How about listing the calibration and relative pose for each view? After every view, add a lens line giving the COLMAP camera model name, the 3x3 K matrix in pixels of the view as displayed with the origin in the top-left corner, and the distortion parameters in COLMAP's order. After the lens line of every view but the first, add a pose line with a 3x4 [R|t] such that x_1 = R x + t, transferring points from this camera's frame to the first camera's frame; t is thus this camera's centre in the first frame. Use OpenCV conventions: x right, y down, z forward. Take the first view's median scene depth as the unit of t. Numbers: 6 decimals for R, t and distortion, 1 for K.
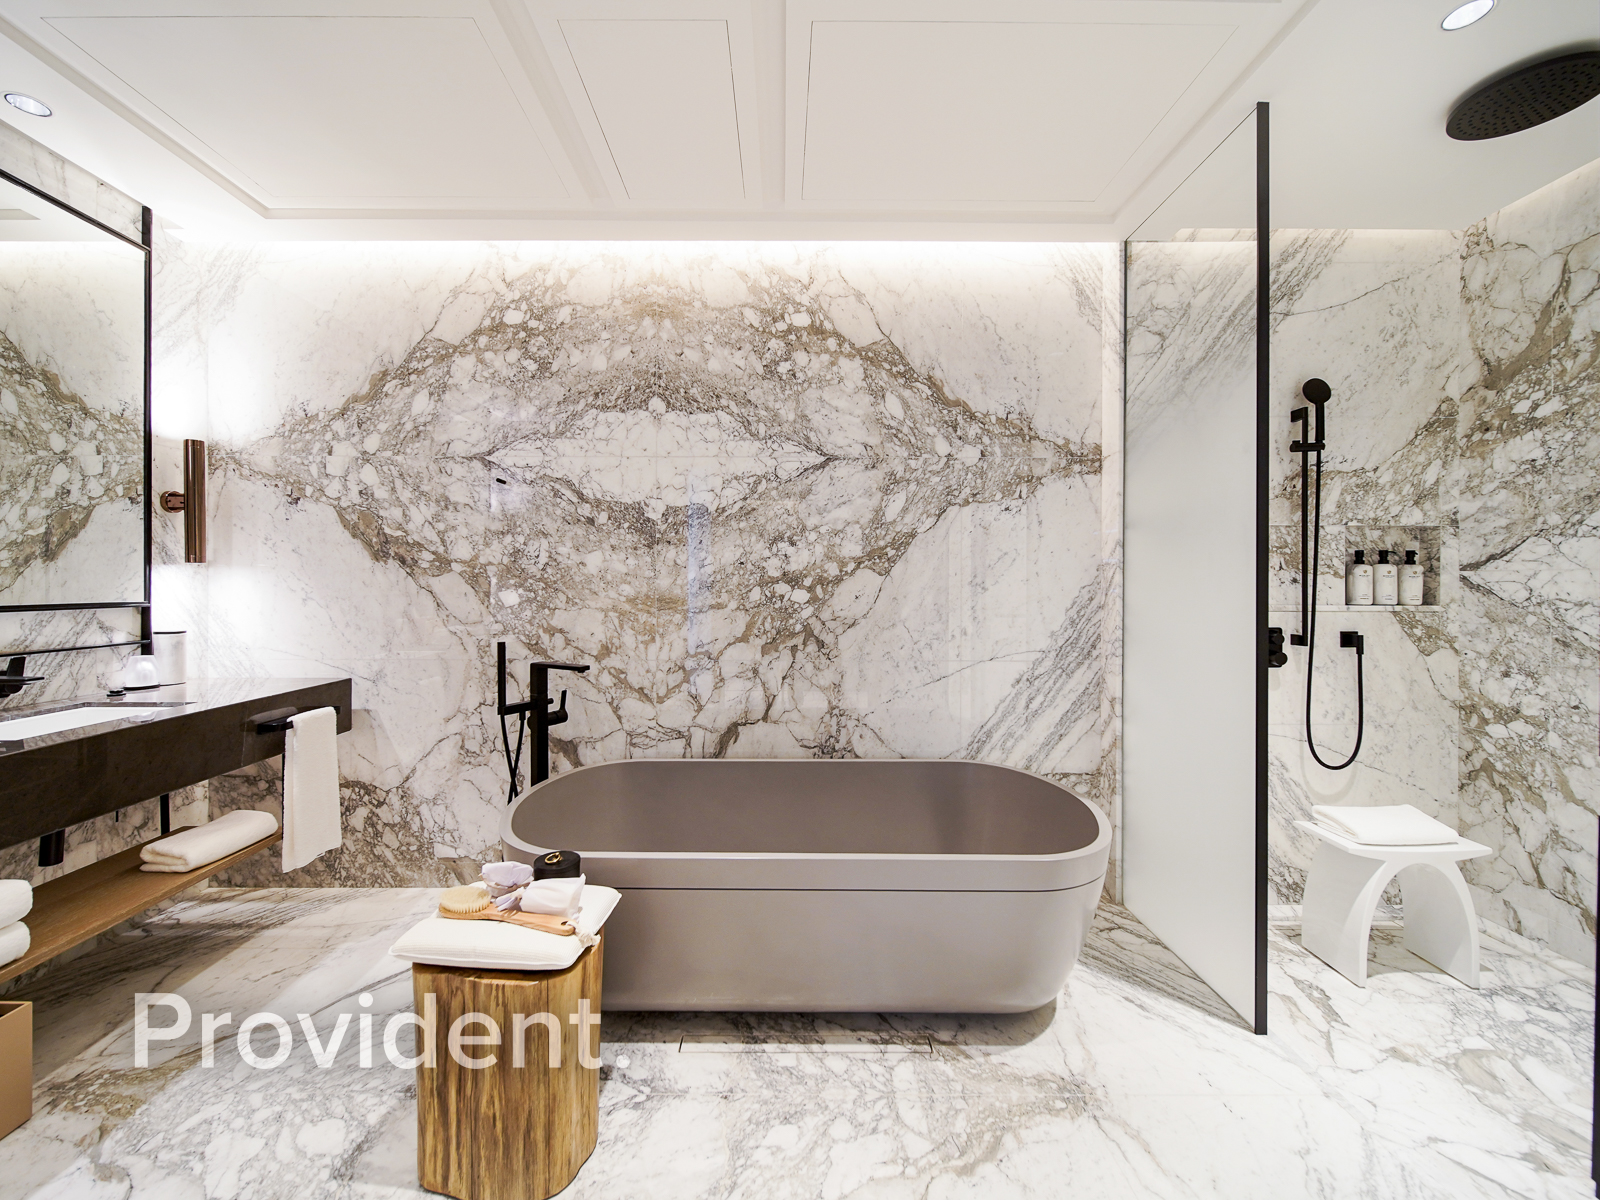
lens RADIAL K [[656.0, 0, 800.0], [0, 656.0, 591.7], [0, 0, 1]] dist [-0.002540, -0.001523]
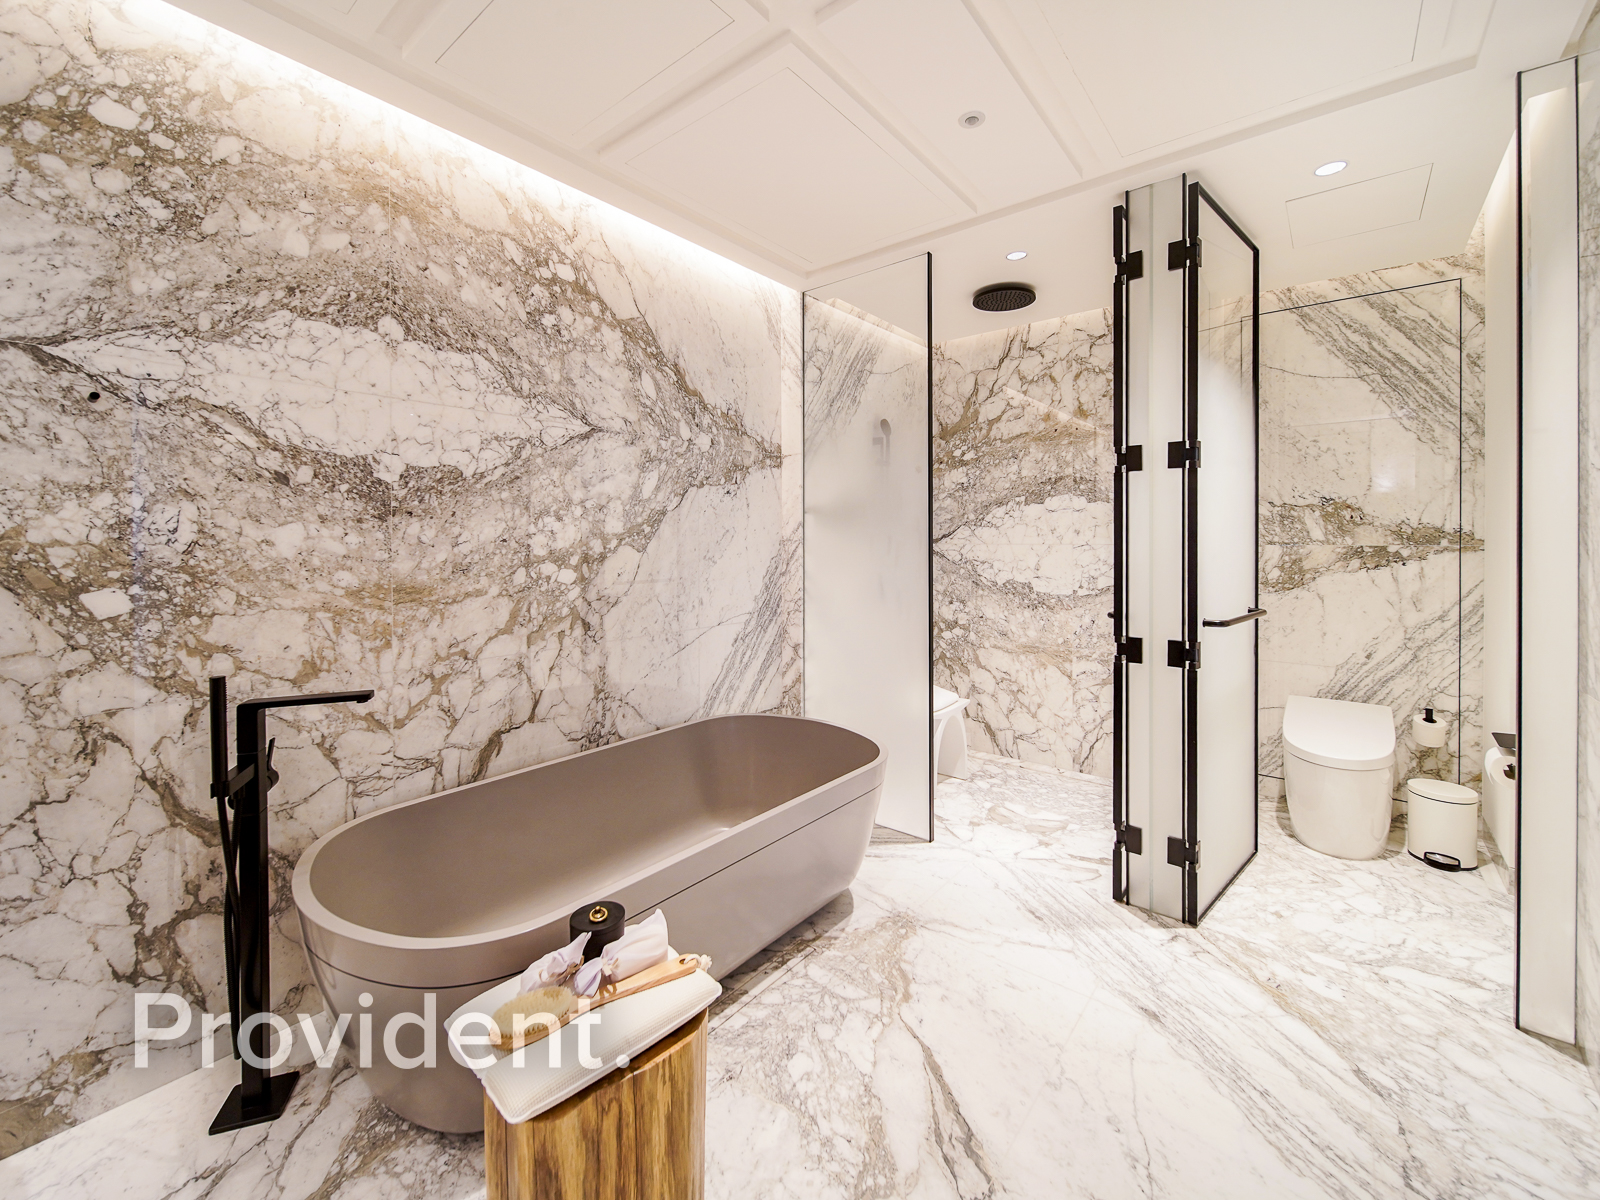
lens RADIAL K [[656.0, 0, 835.2], [0, 656.0, 548.8], [0, 0, 1]] dist [-0.002540, -0.001523]
pose [[0.613492, -0.012866, 0.789596, -0.498763], [0.010726, 0.999911, 0.007960, -0.035268], [-0.789628, 0.003586, 0.613576, 0.150606]]
